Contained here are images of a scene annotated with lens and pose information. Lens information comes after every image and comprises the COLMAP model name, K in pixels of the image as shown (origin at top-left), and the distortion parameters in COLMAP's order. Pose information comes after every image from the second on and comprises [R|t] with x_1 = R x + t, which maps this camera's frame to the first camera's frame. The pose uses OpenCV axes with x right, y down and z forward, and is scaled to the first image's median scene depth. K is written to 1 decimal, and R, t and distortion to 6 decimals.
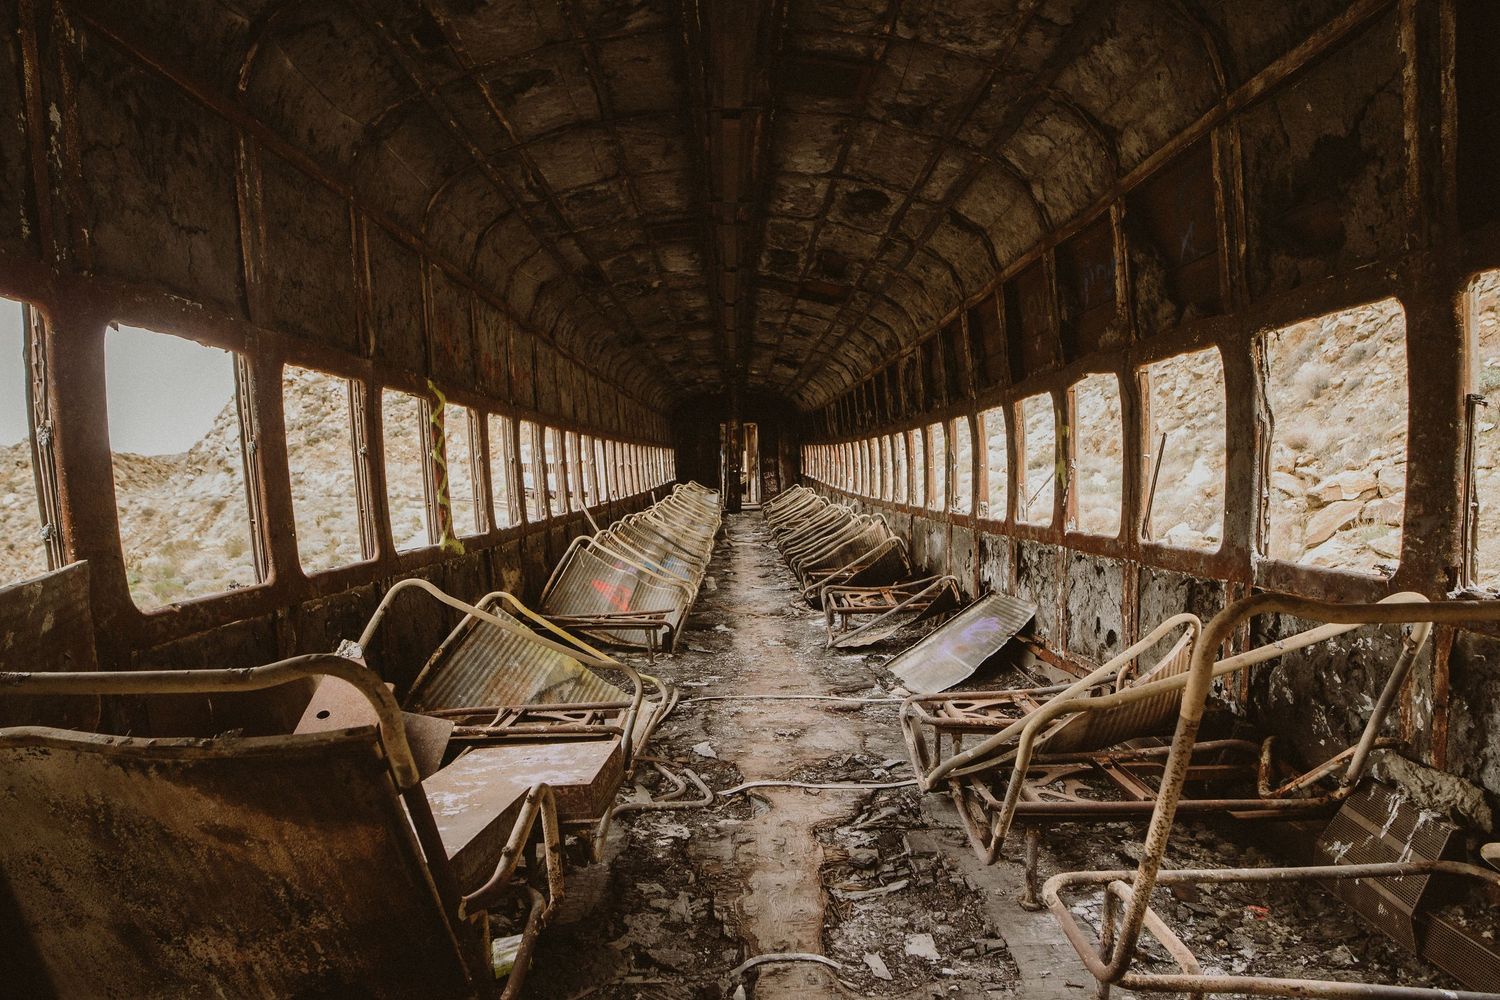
lens RADIAL K [[832.8, 0, 752.1], [0, 832.8, 547.2], [0, 0, 1]] dist [-0.000534, 0.000398]
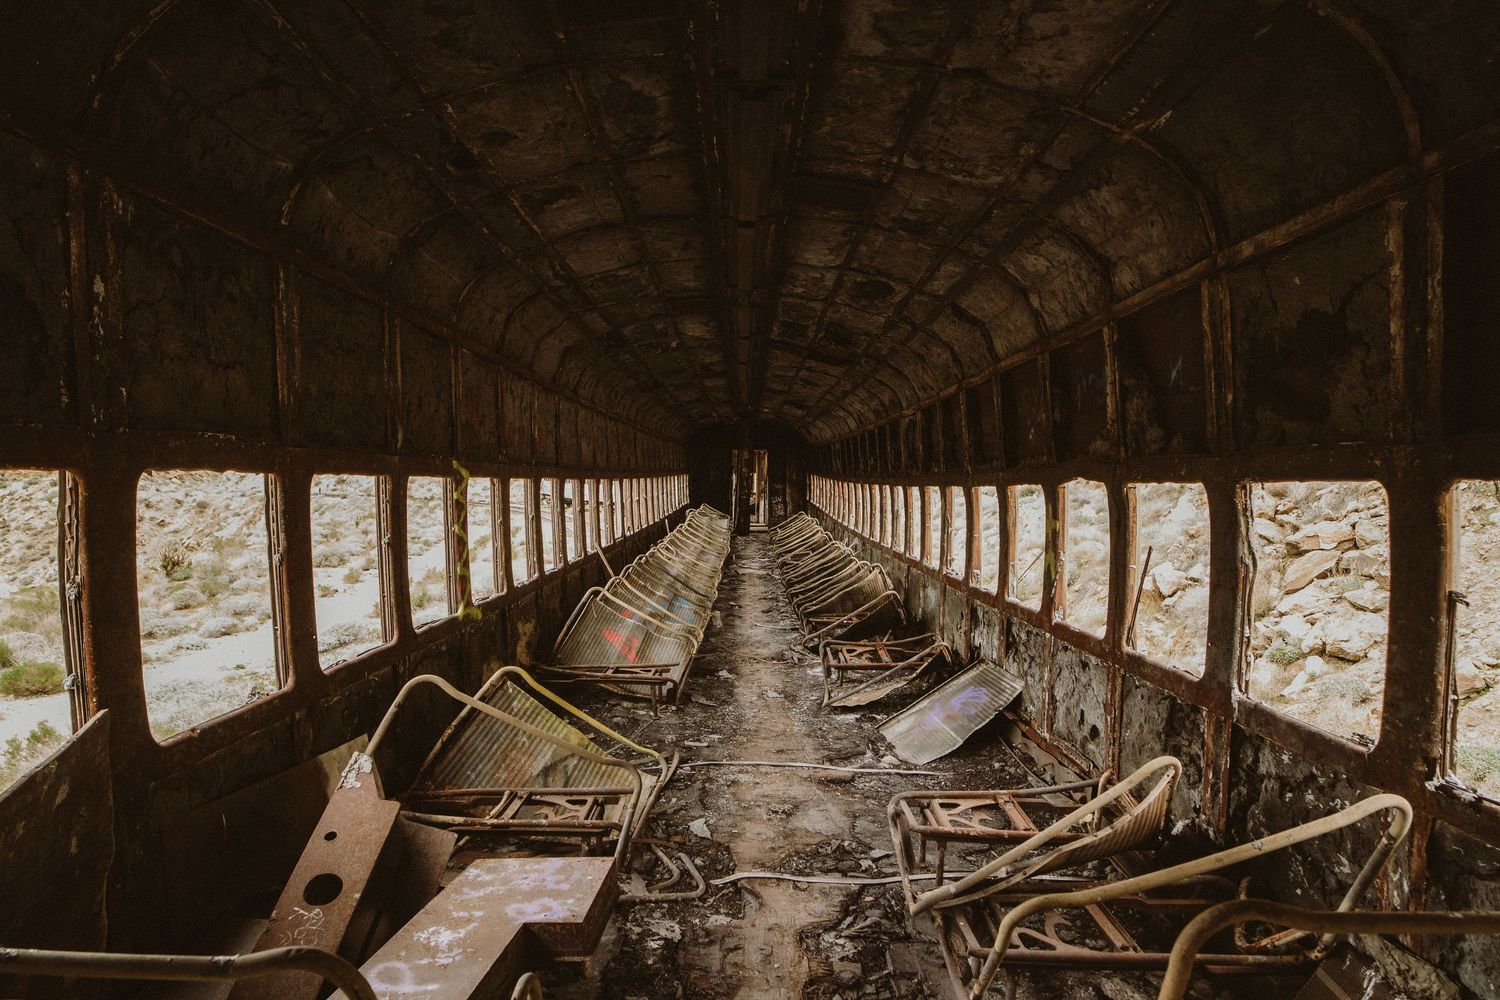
lens RADIAL K [[779.2, 0, 747.9], [0, 779.2, 535.3], [0, 0, 1]] dist [-0.000415, 0.000559]
pose [[0.999326, 0.032945, -0.016189, 0.006984], [-0.033278, 0.999230, -0.020768, -0.113899], [0.015492, 0.021293, 0.999653, 0.016420]]
